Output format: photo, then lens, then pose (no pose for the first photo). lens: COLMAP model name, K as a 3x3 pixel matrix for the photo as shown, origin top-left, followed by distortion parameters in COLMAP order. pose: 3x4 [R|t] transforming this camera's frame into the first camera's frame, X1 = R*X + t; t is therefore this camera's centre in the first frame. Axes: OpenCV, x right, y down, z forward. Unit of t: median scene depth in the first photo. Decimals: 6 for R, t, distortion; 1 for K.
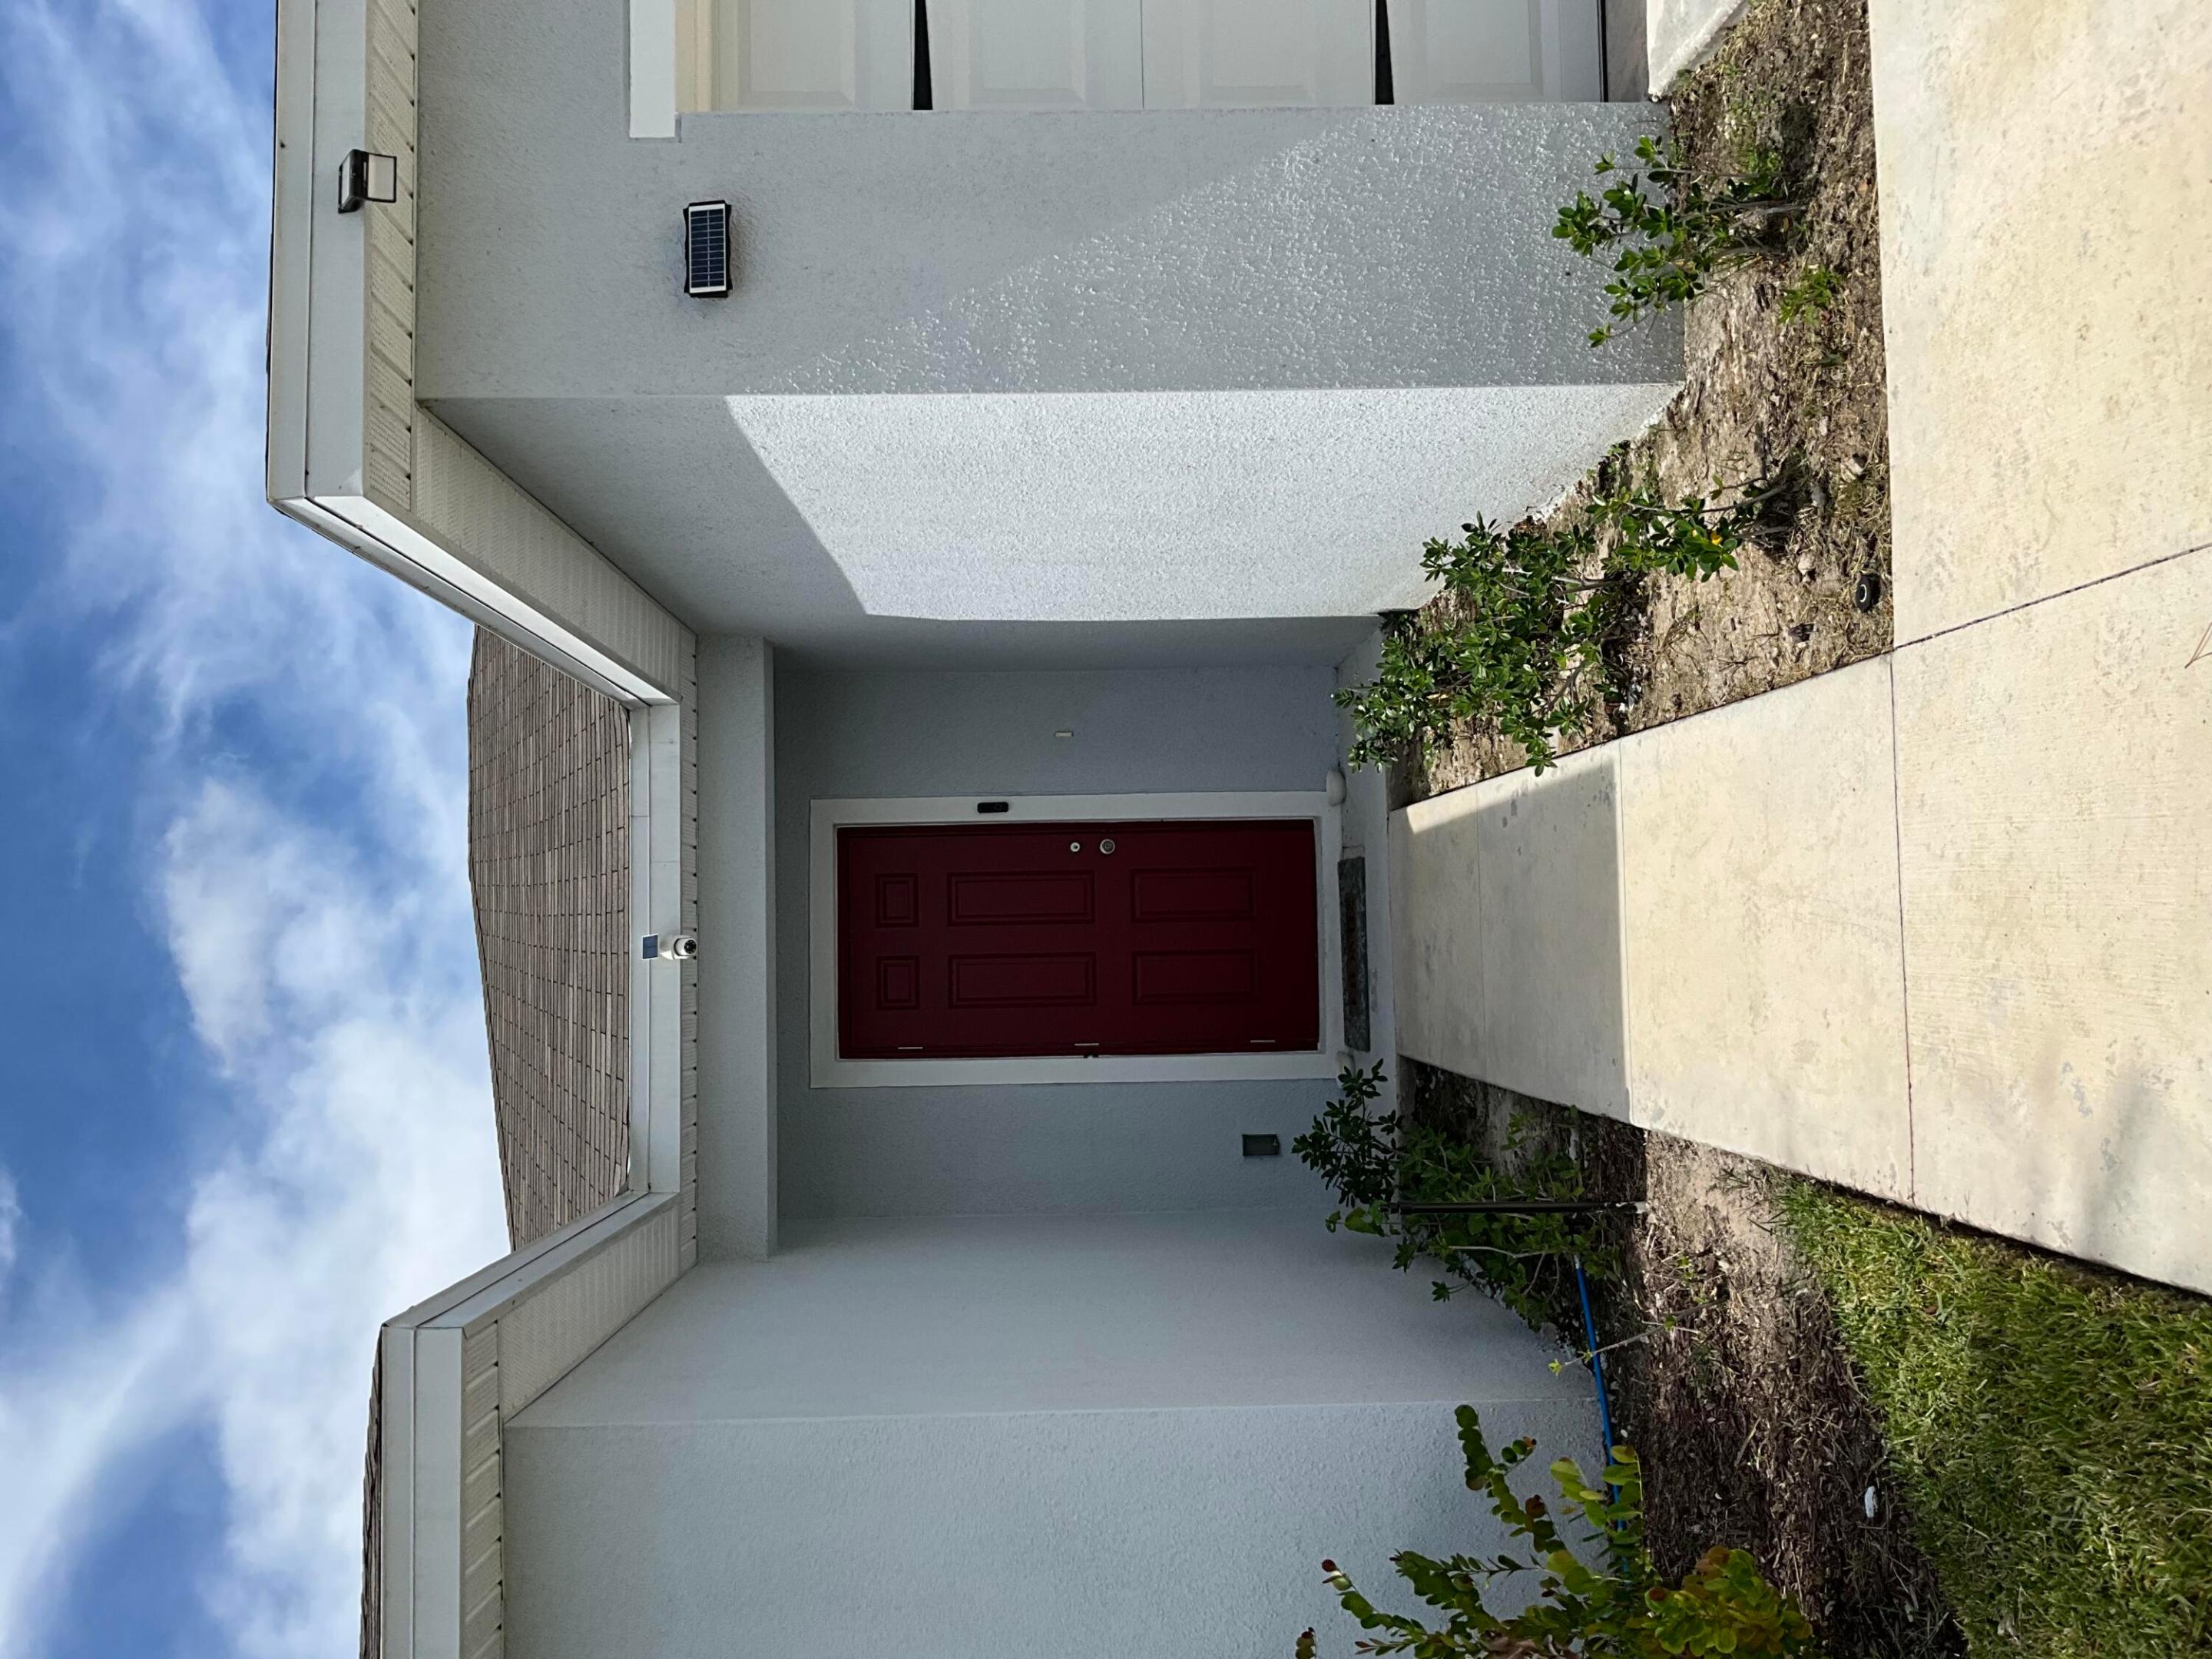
lens RADIAL K [[1842.1, 0, 1111.2], [0, 1842.1, 831.9], [0, 0, 1]] dist [0.088153, -0.167490]
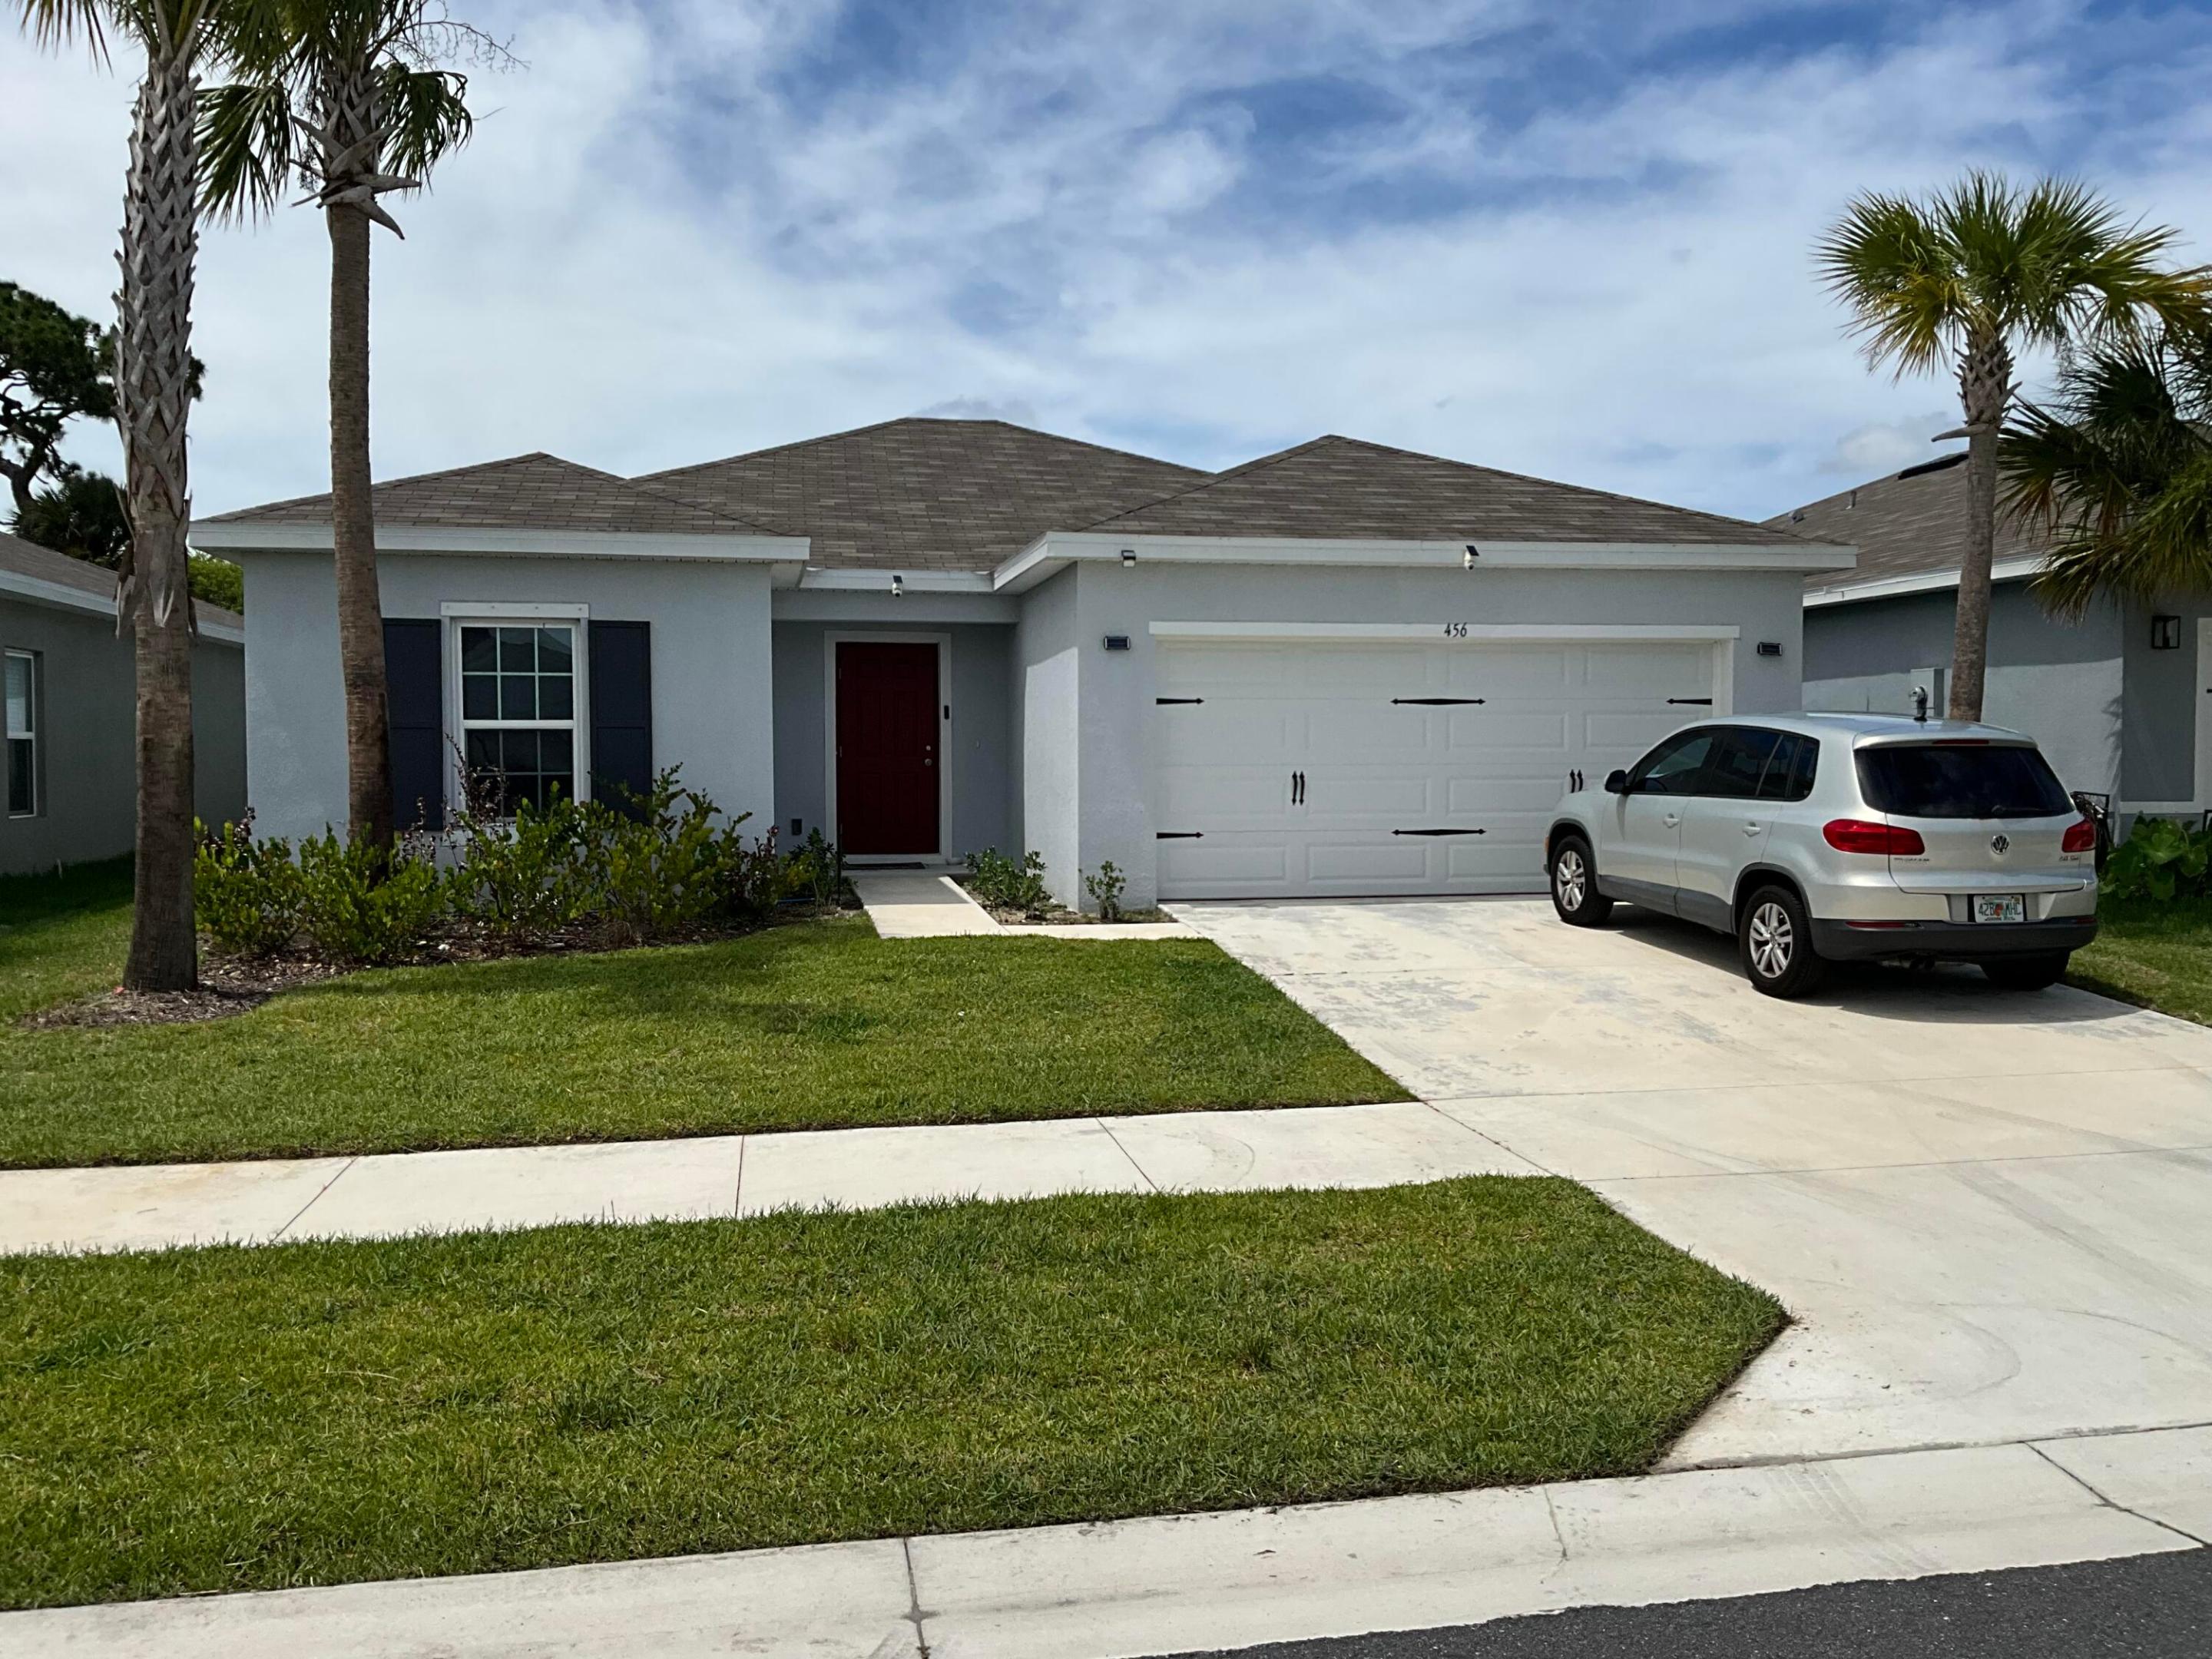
lens RADIAL K [[1842.1, 0, 1111.2], [0, 1842.1, 831.9], [0, 0, 1]] dist [0.088153, -0.167490]
pose [[-0.003073, 0.999960, 0.008453, 0.076329], [-0.989493, -0.001818, -0.144570, 0.135943], [-0.144549, -0.008808, 0.989458, -1.538730]]
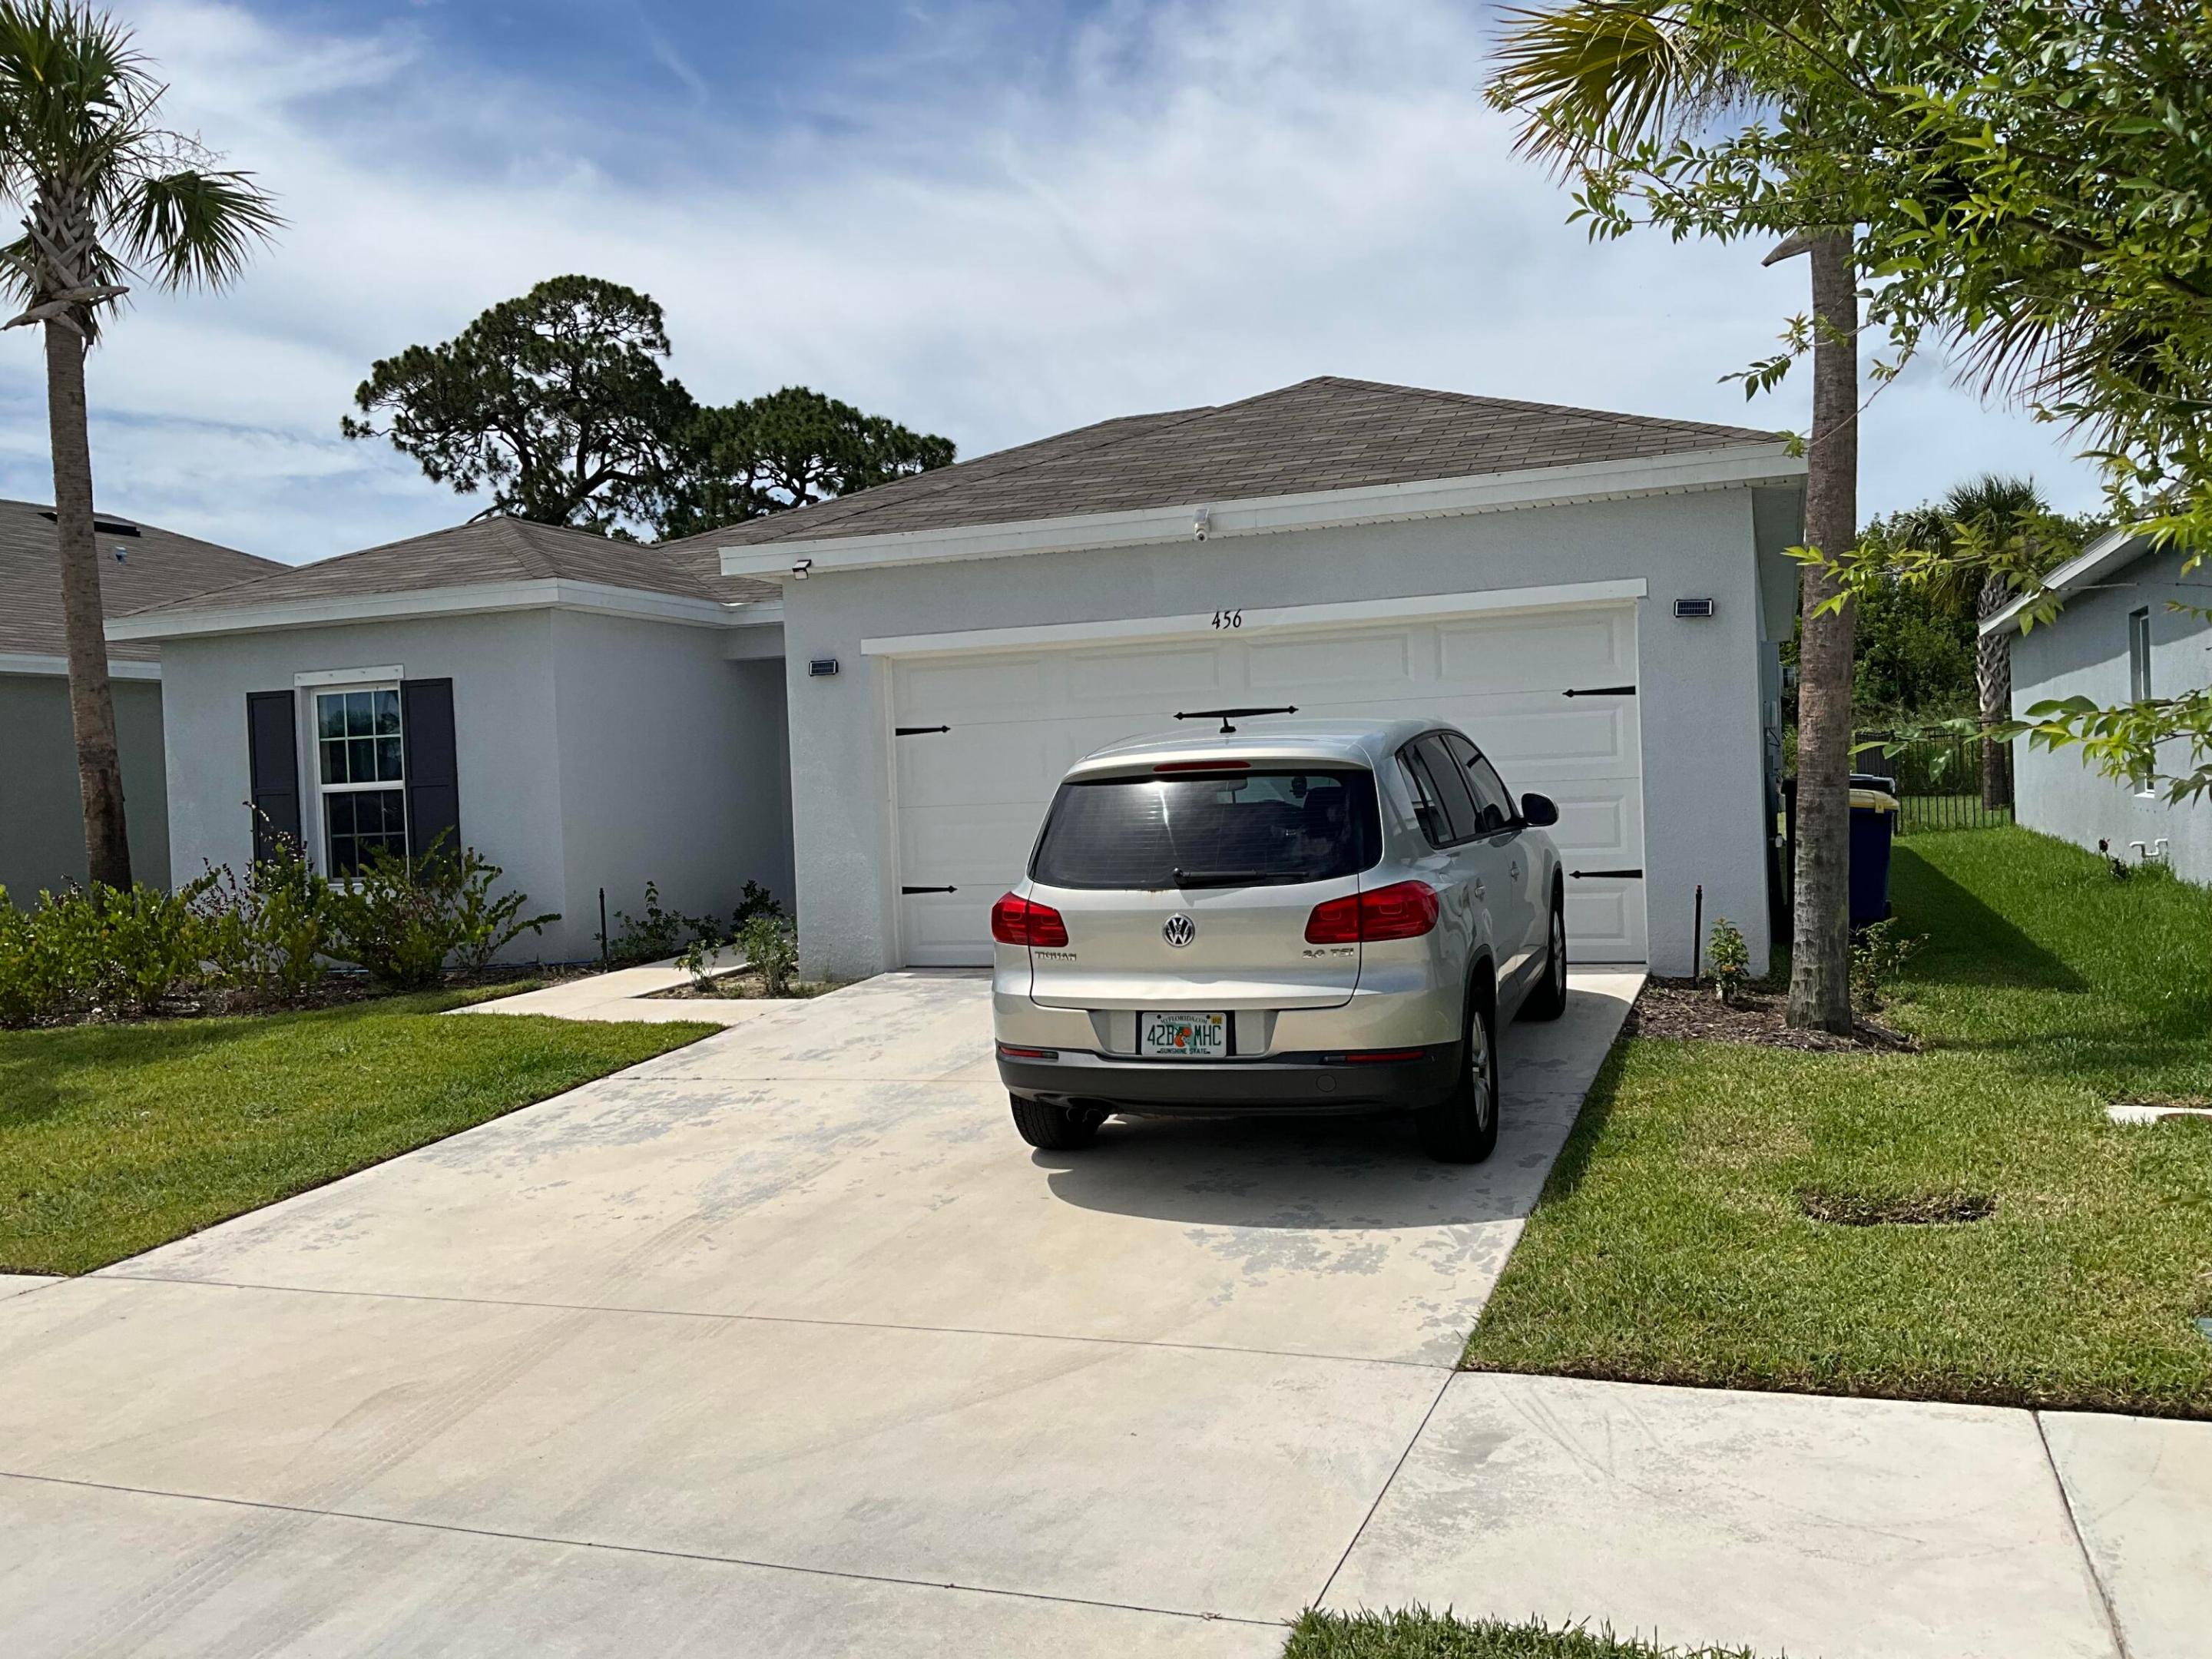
lens RADIAL K [[1842.1, 0, 1111.2], [0, 1842.1, 831.9], [0, 0, 1]] dist [0.088153, -0.167490]
pose [[0.020100, 0.999797, -0.001368, 0.046757], [-0.920516, 0.019041, 0.390242, -1.160281], [0.390189, -0.006584, 0.920711, -1.002029]]
